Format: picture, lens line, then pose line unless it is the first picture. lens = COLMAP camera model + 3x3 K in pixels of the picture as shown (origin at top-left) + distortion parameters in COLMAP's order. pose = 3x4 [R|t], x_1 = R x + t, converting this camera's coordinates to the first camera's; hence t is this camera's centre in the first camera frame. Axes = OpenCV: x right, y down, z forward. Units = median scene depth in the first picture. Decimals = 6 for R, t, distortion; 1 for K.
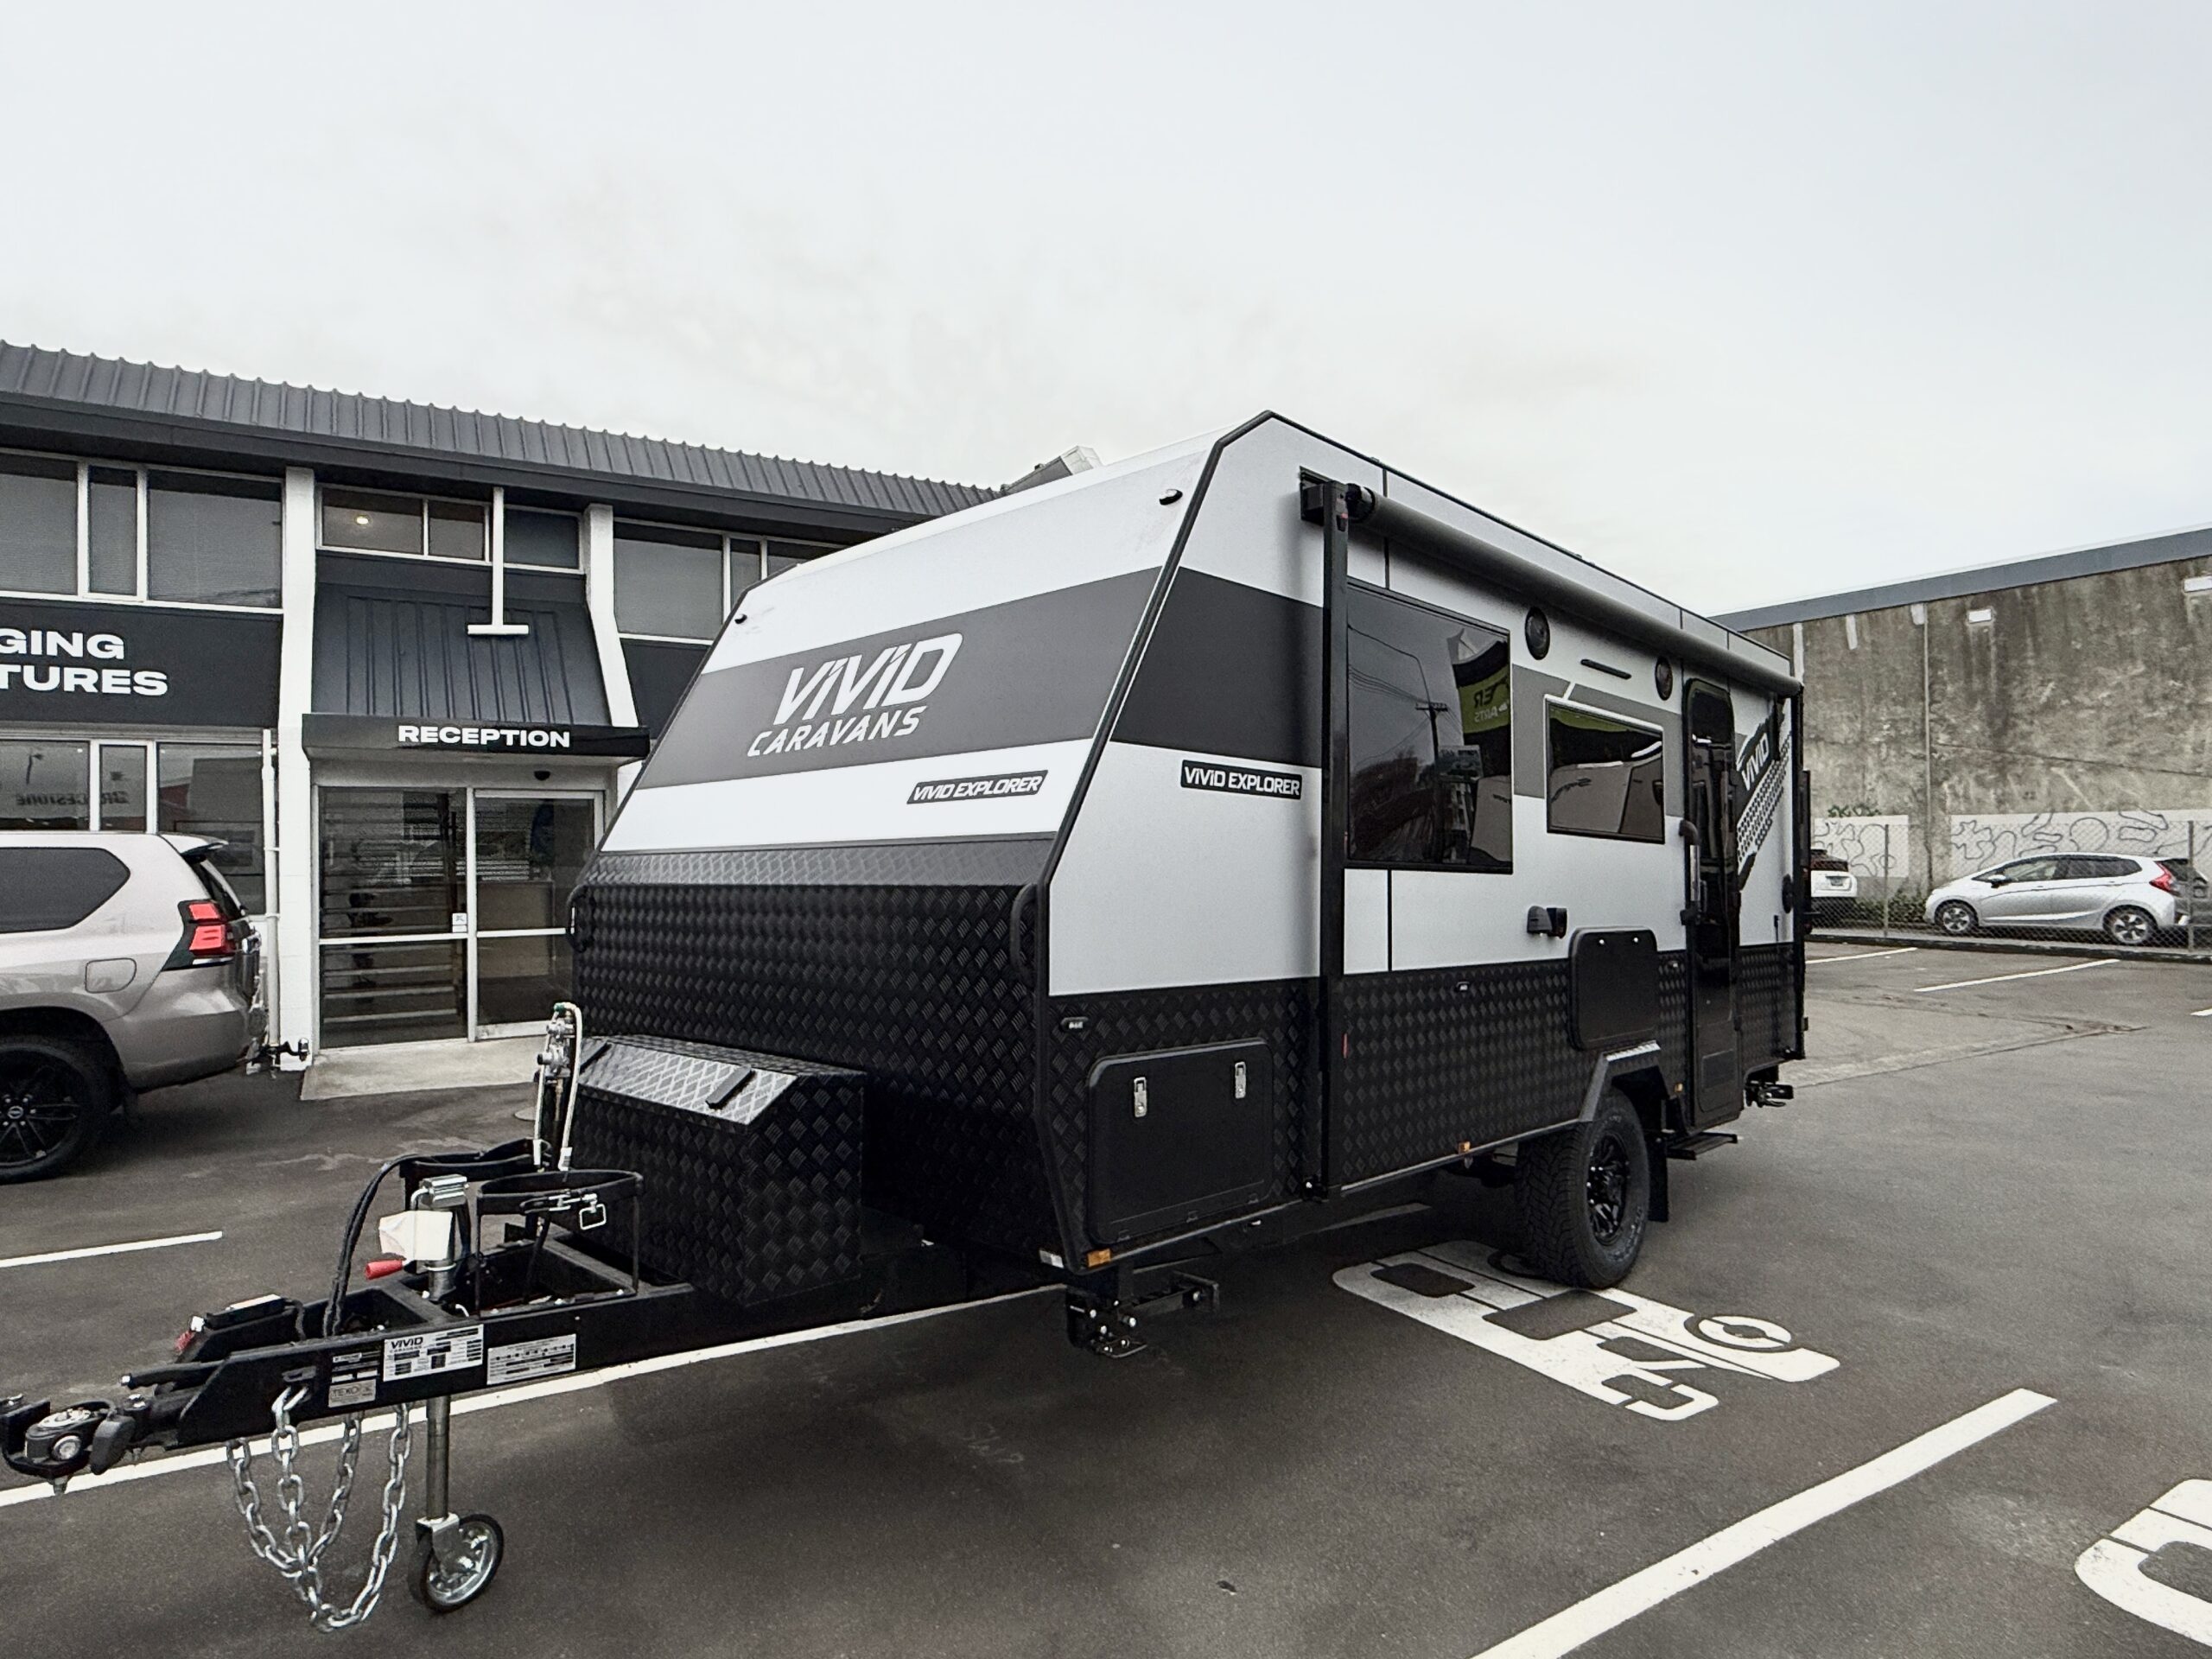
lens RADIAL K [[1253.0, 0, 1087.1], [0, 1253.0, 838.1], [0, 0, 1]] dist [-0.004909, -0.000970]
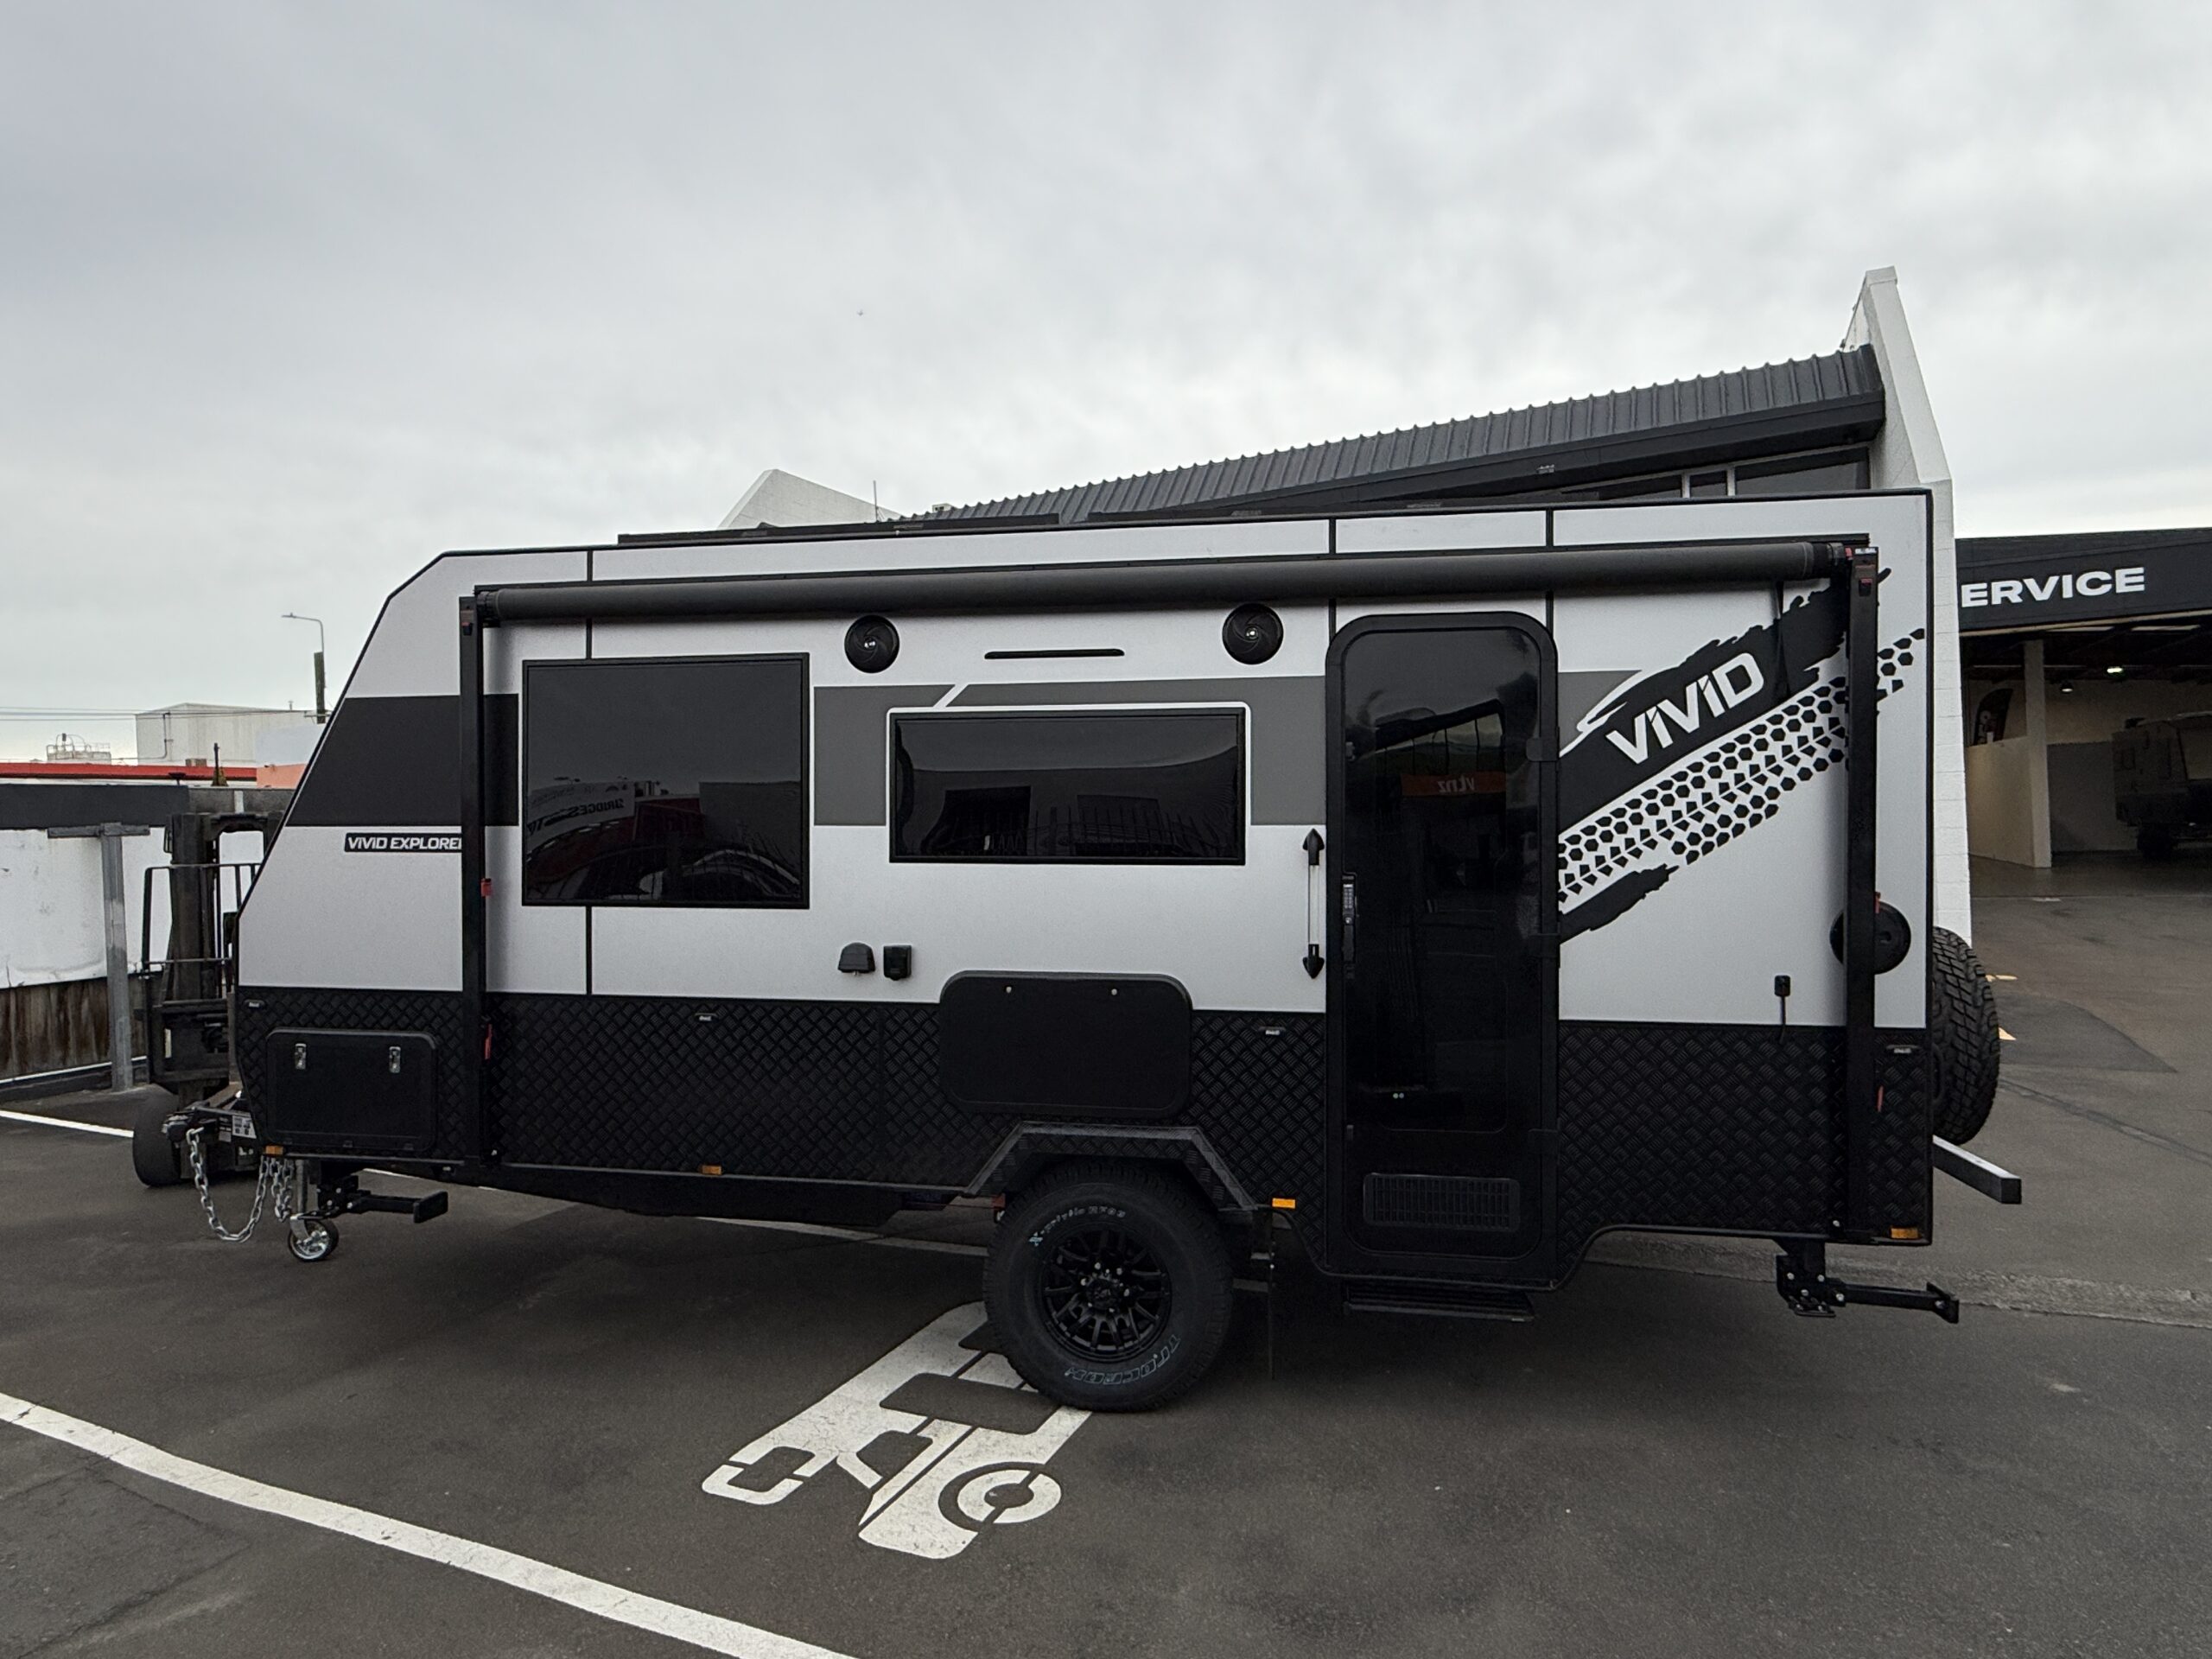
lens RADIAL K [[1253.0, 0, 1087.1], [0, 1253.0, 838.1], [0, 0, 1]] dist [-0.004909, -0.000970]
pose [[0.559772, -0.002055, -0.828644, 1.267394], [0.042329, 0.998762, 0.026118, -0.041740], [0.827565, -0.049696, 0.559166, 0.647817]]
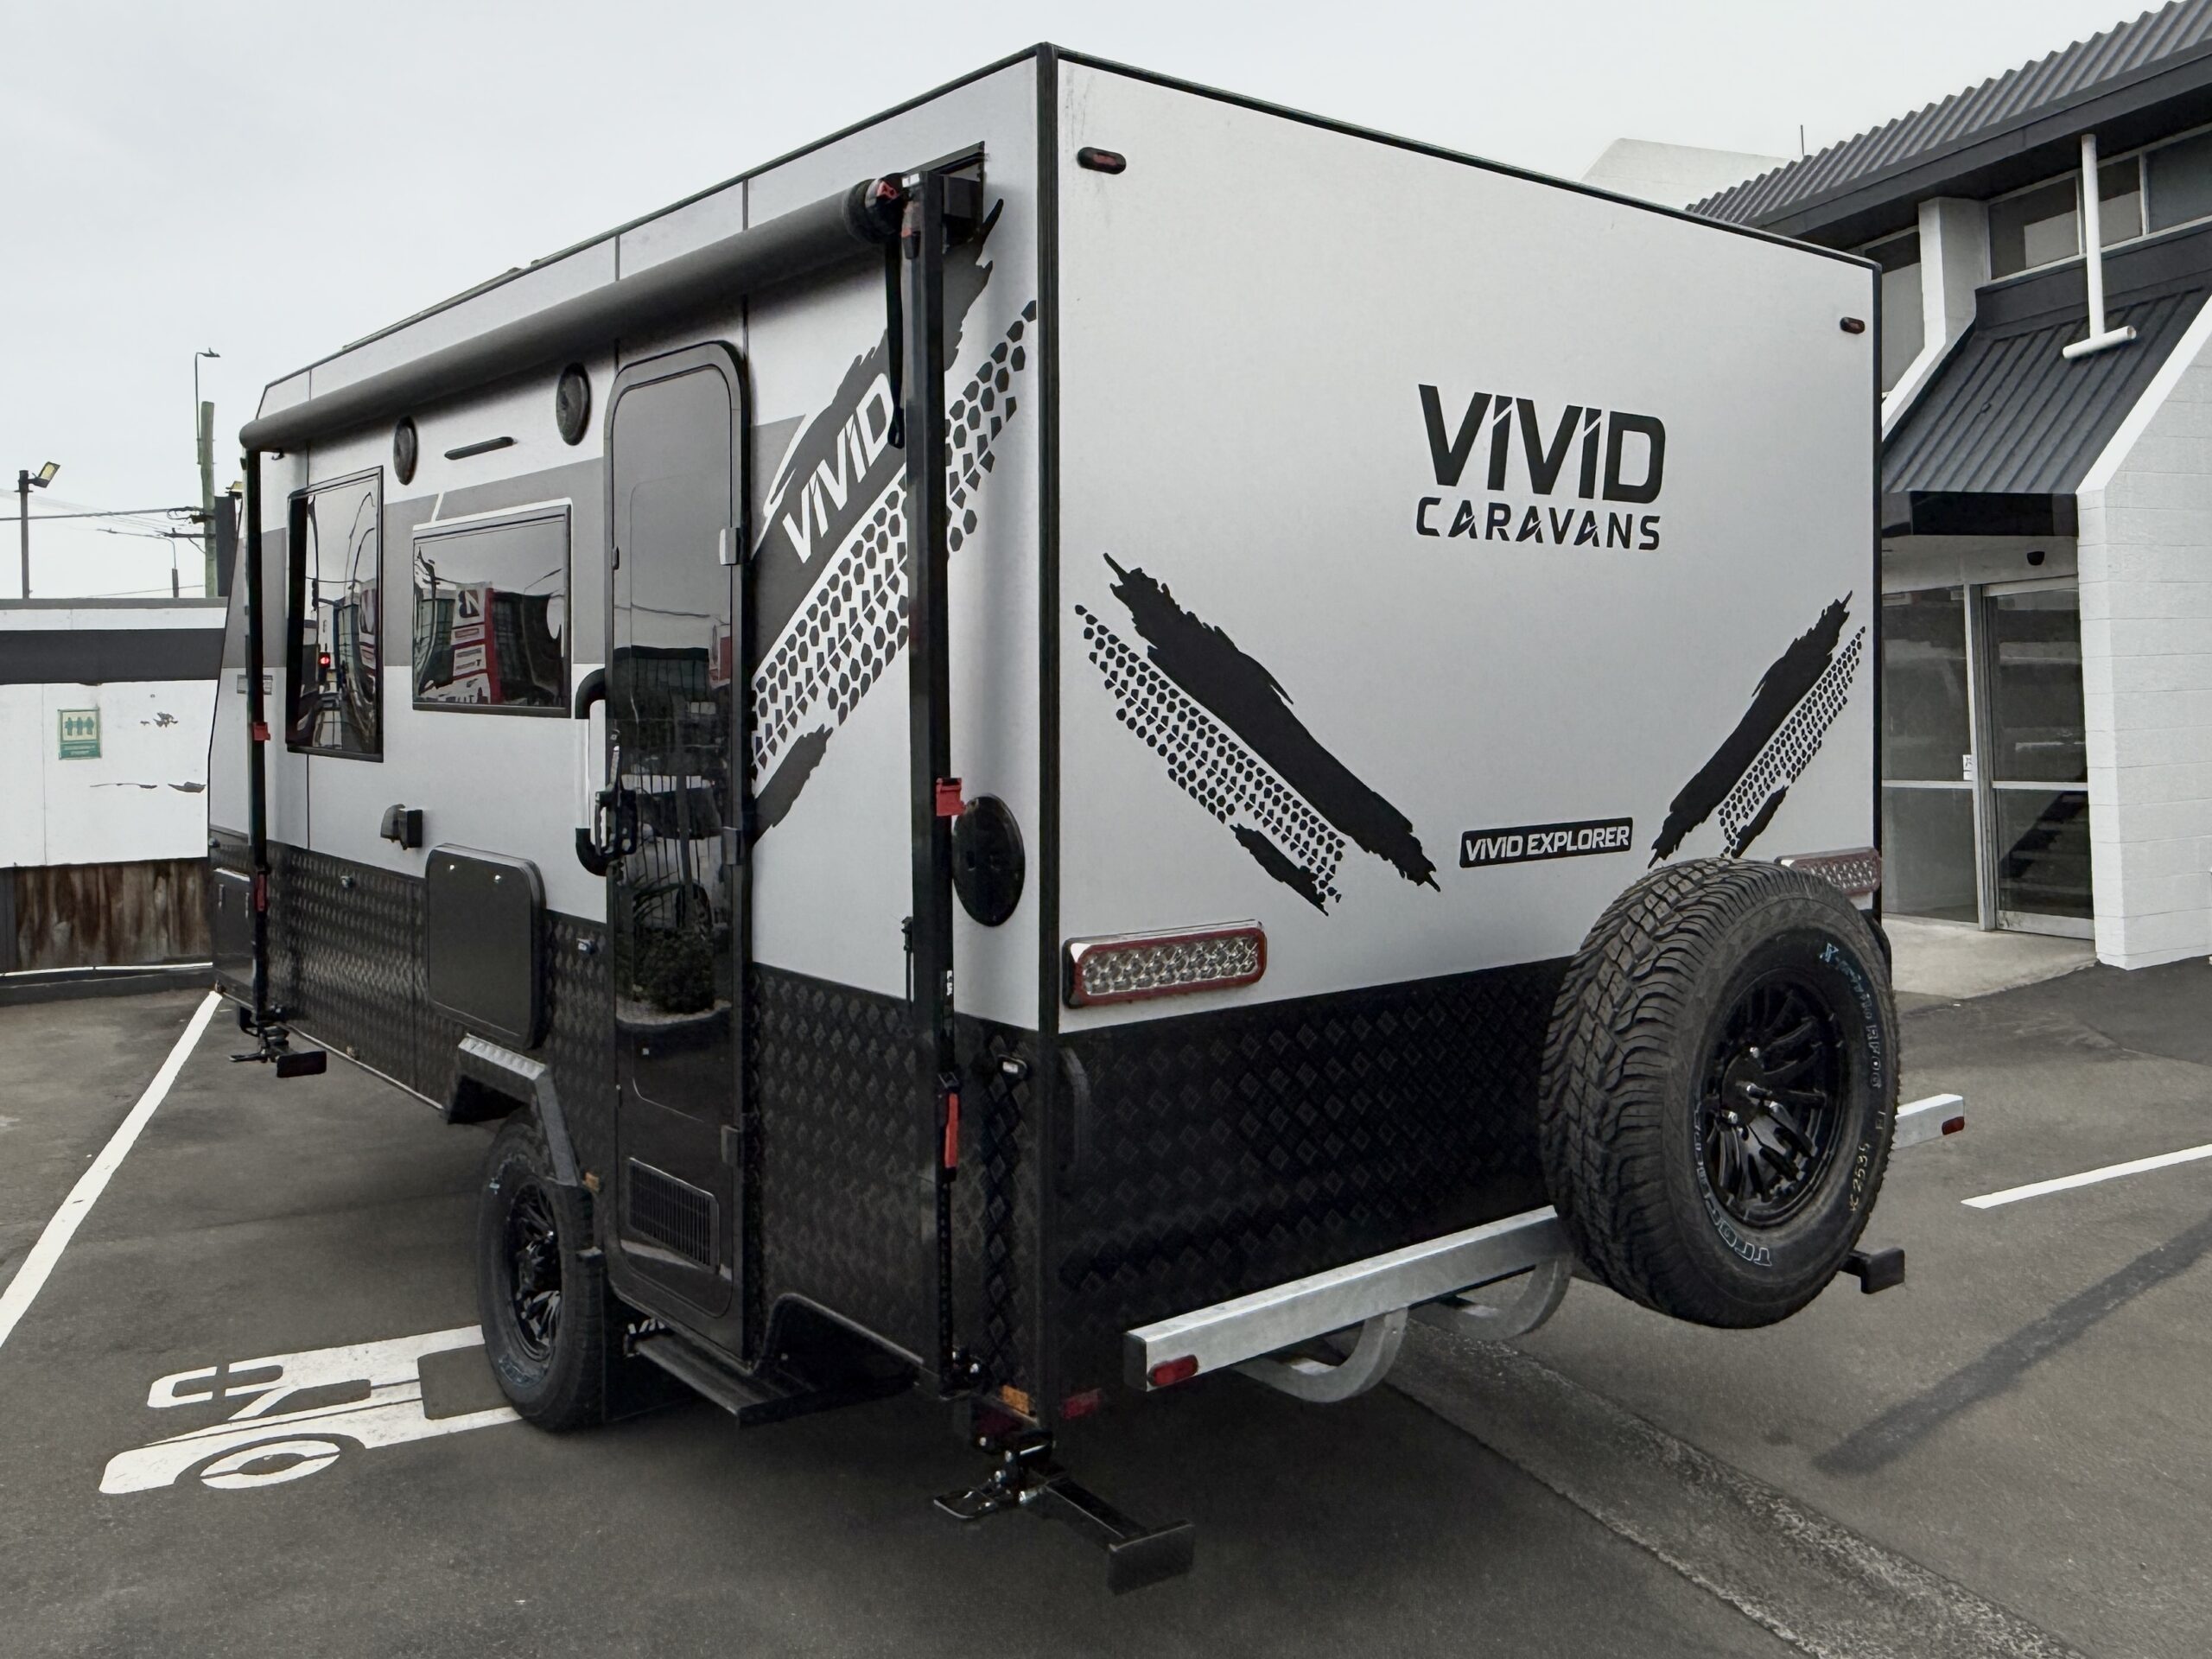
lens RADIAL K [[1846.9, 0, 1320.7], [0, 1846.9, 684.2], [0, 0, 1]] dist [0.002171, -0.003781]
pose [[-0.041491, -0.000675, -0.999139, 1.553147], [0.046201, 0.998929, -0.002593, 0.009633], [0.998070, -0.046269, -0.041415, 1.692517]]
